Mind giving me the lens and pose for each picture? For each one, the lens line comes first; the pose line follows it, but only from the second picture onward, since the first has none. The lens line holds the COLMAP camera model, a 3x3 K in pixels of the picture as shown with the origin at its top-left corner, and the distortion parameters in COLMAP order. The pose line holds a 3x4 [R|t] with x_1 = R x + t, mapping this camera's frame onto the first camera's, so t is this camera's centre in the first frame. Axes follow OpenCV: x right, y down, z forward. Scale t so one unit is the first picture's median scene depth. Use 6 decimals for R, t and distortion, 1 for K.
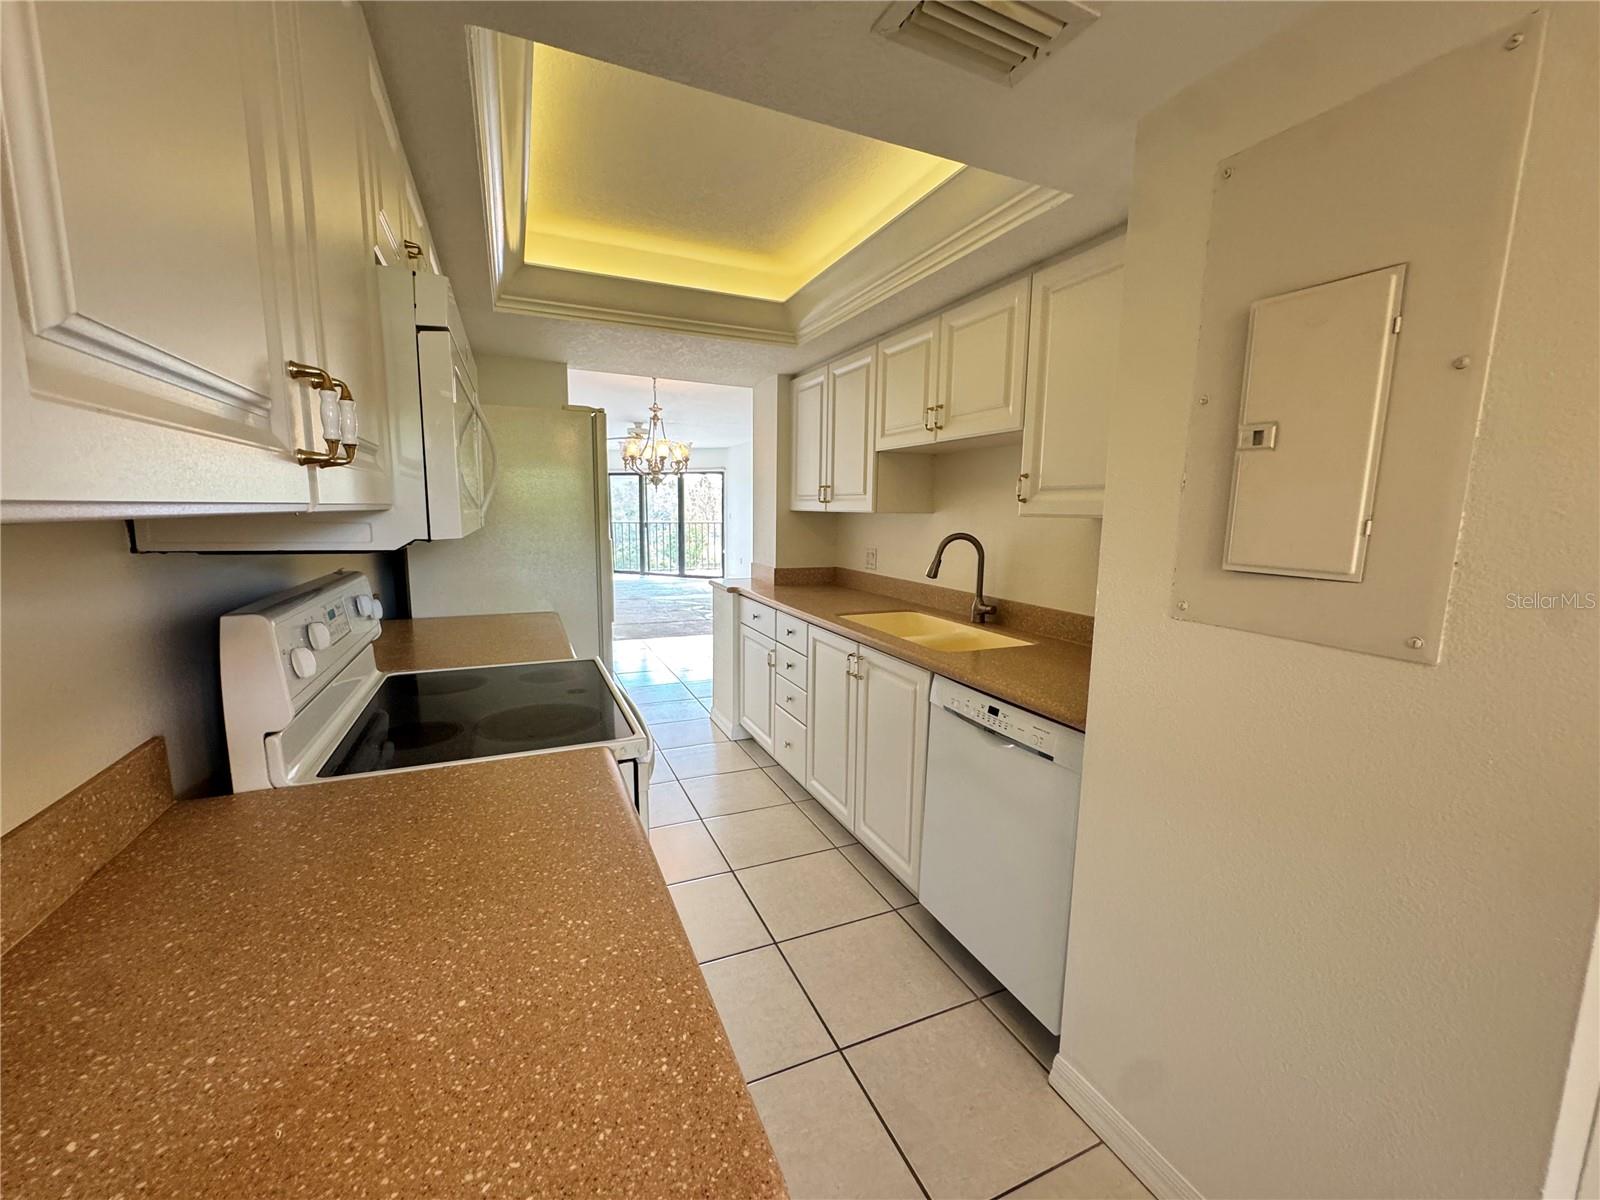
lens RADIAL K [[642.7, 0, 802.1], [0, 642.7, 602.4], [0, 0, 1]] dist [-0.002698, 0.000476]
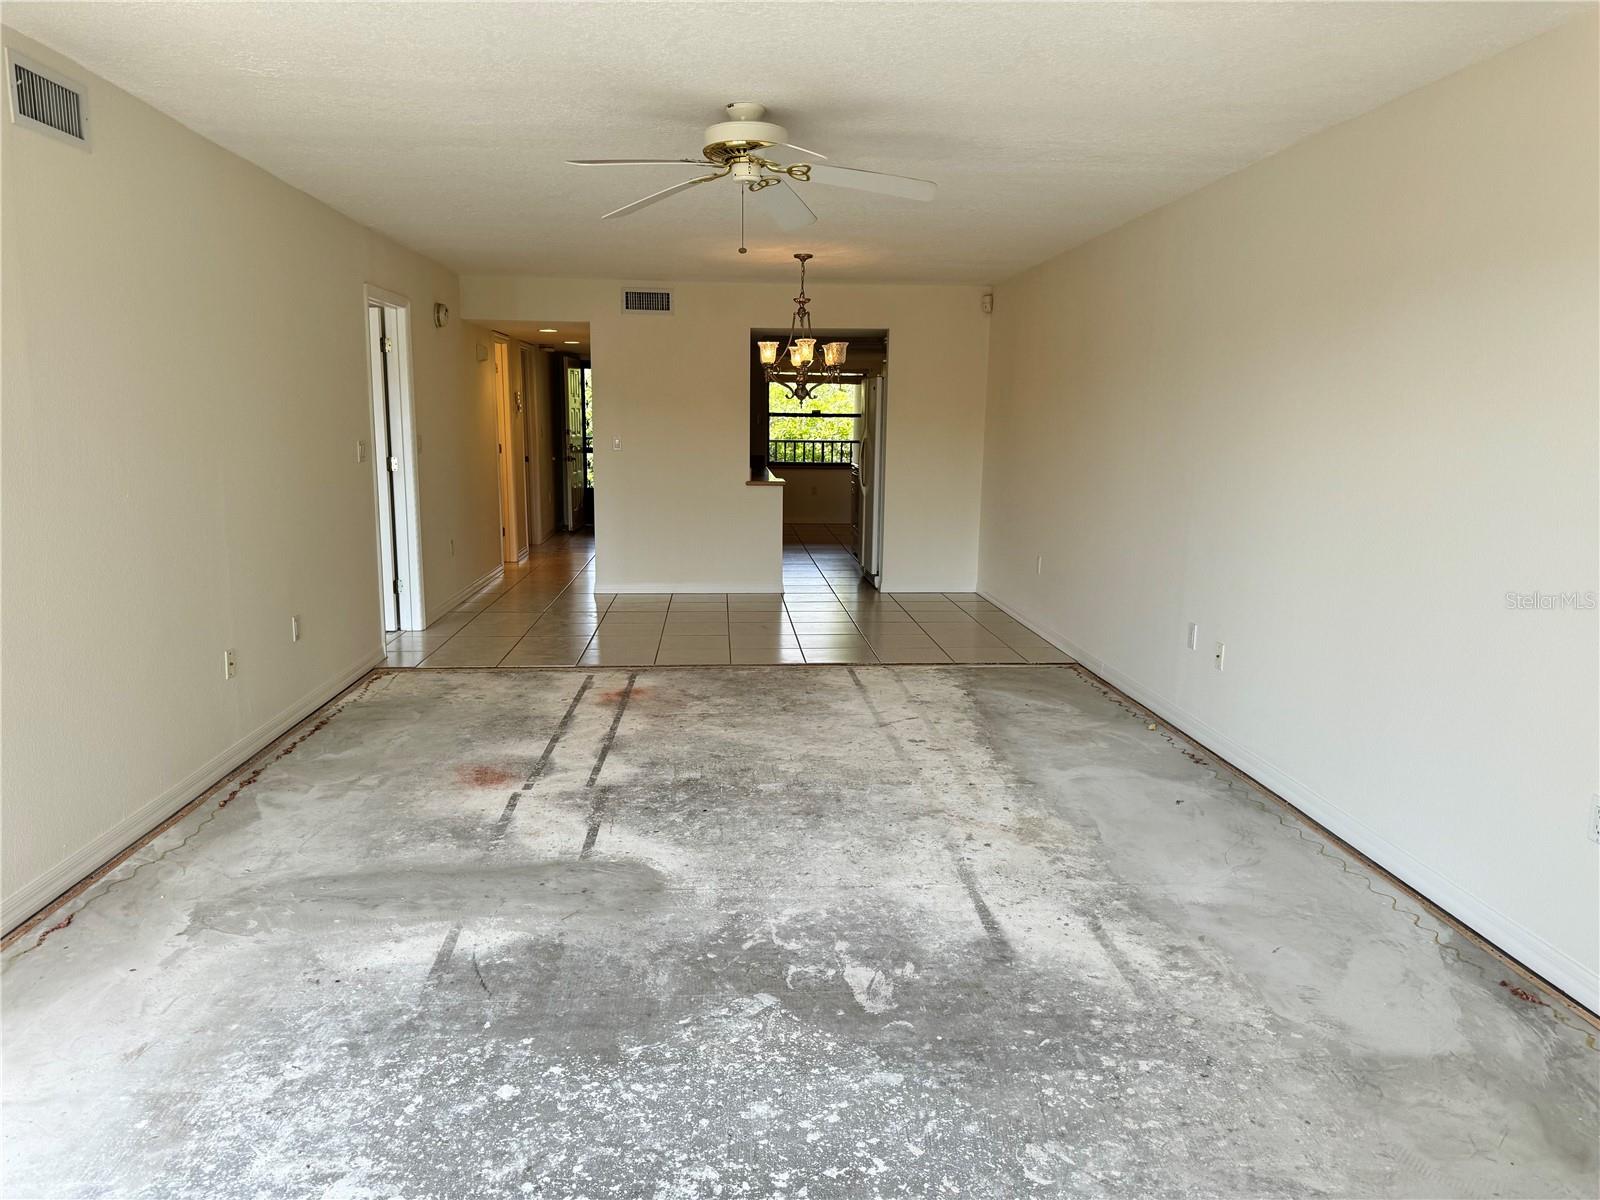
lens RADIAL K [[1126.3, 0, 800.9], [0, 1126.3, 602.7], [0, 0, 1]] dist [0.087313, -0.193190]
pose [[-0.939918, -0.082306, 0.331331, -1.906389], [0.022634, 0.953347, 0.301028, -0.978752], [-0.340650, 0.290441, -0.894204, 6.252123]]
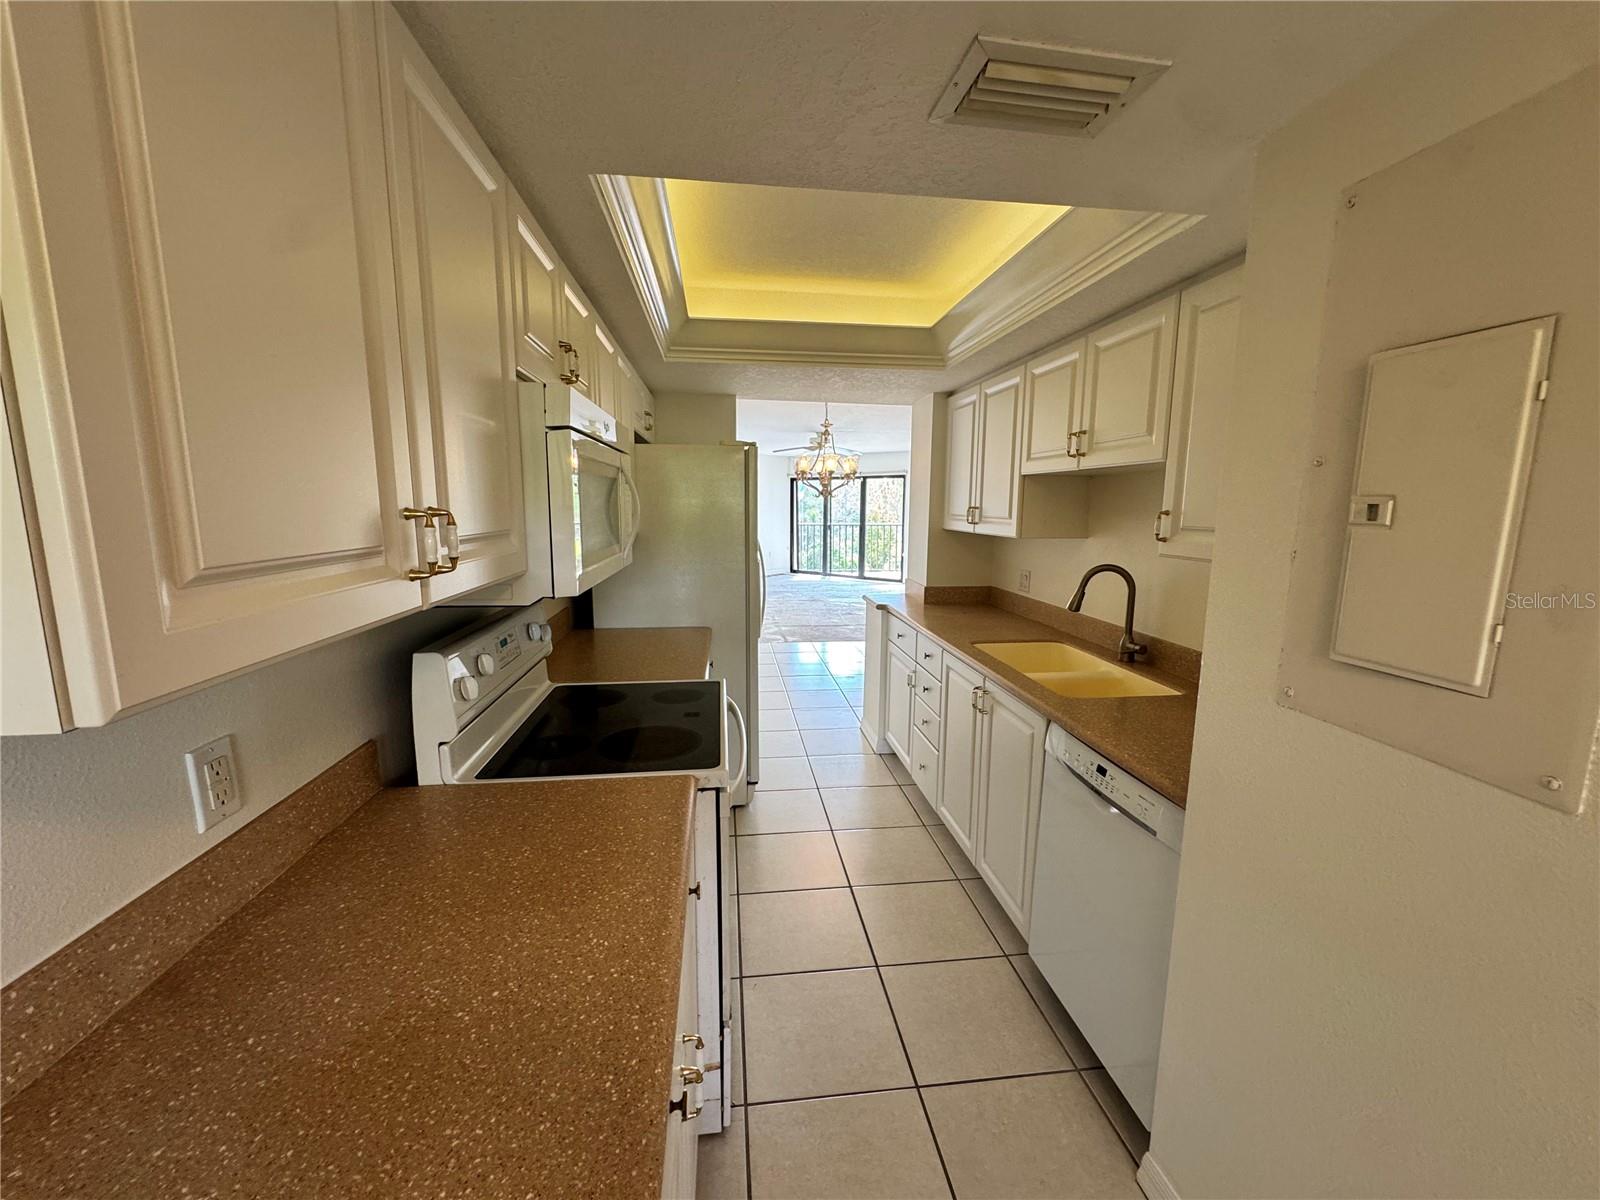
lens RADIAL K [[642.7, 0, 802.1], [0, 642.7, 602.4], [0, 0, 1]] dist [-0.002698, 0.000476]
pose [[0.956319, 0.037304, -0.289936, 0.125790], [-0.035492, 0.999304, 0.011506, -0.063839], [0.290163, -0.000713, 0.956977, -0.022850]]
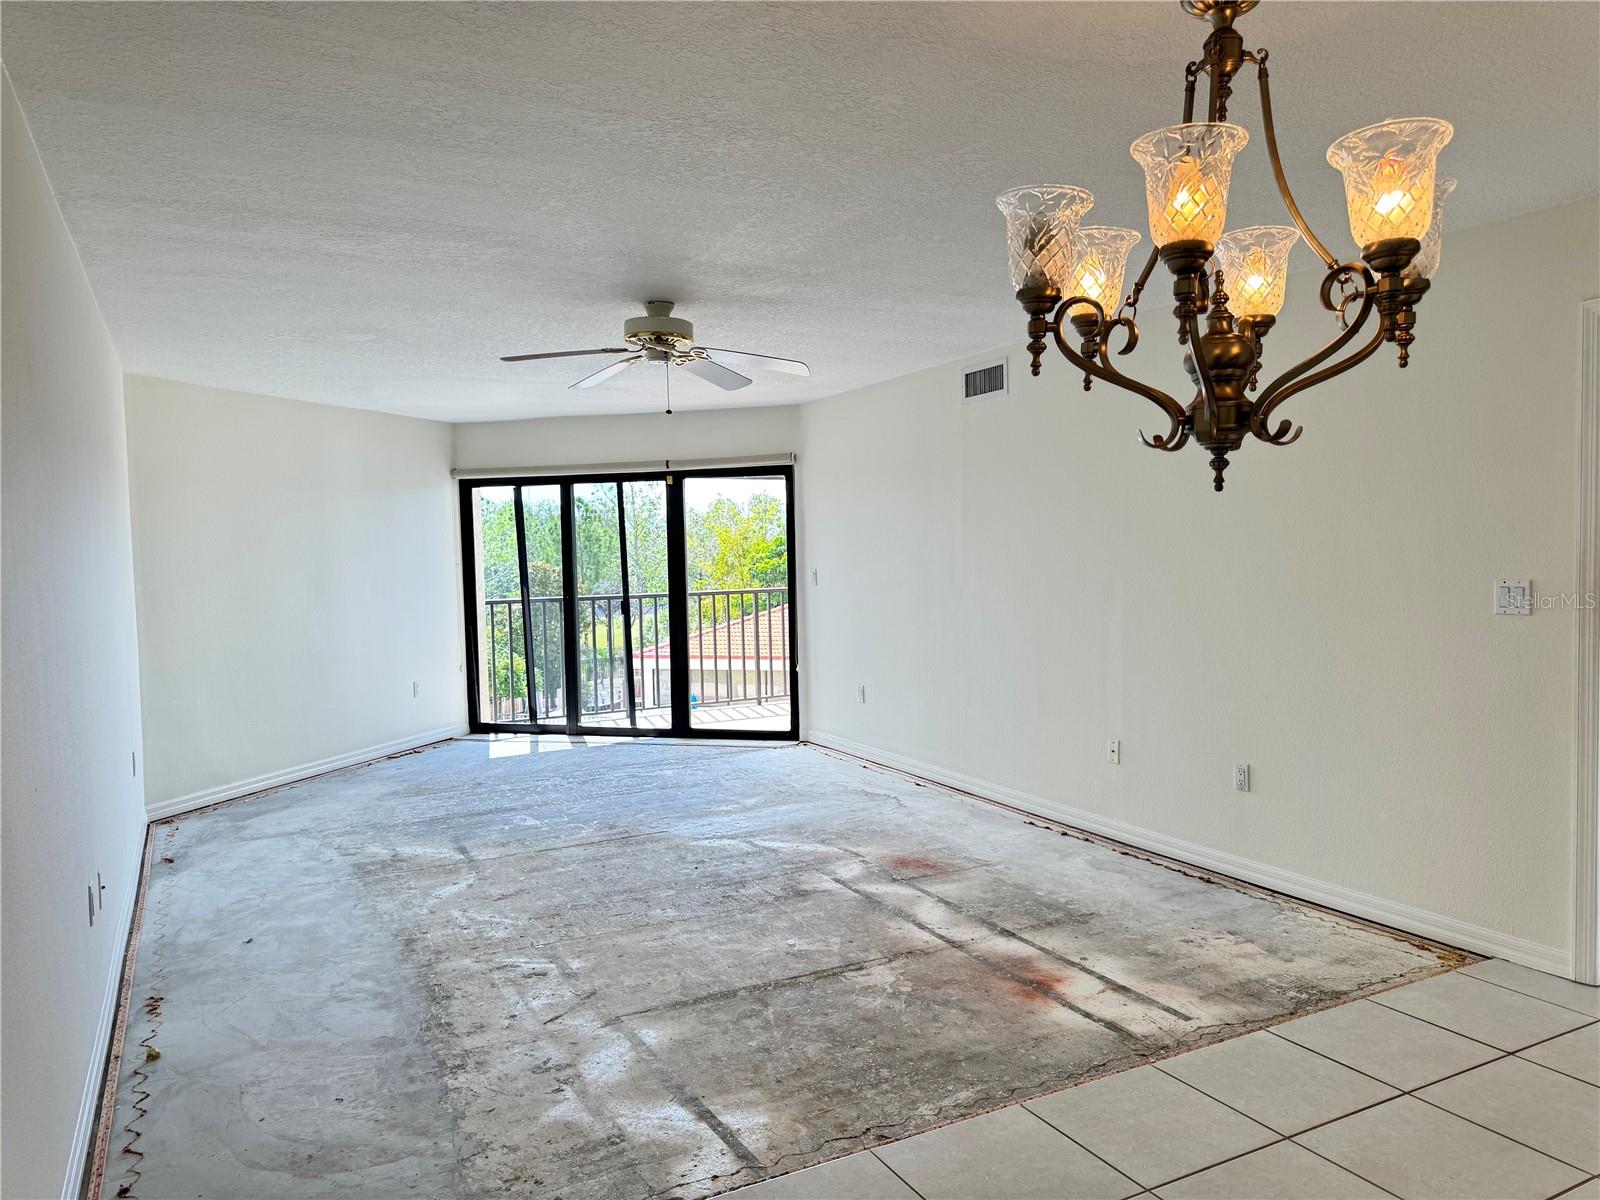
lens RADIAL K [[1126.3, 0, 800.9], [0, 1126.3, 602.7], [0, 0, 1]] dist [0.087313, -0.193190]
pose [[0.997512, -0.035528, 0.060884, -0.975867], [0.041244, 0.994589, -0.095354, -0.323277], [-0.057167, 0.097628, 0.993580, 1.954650]]
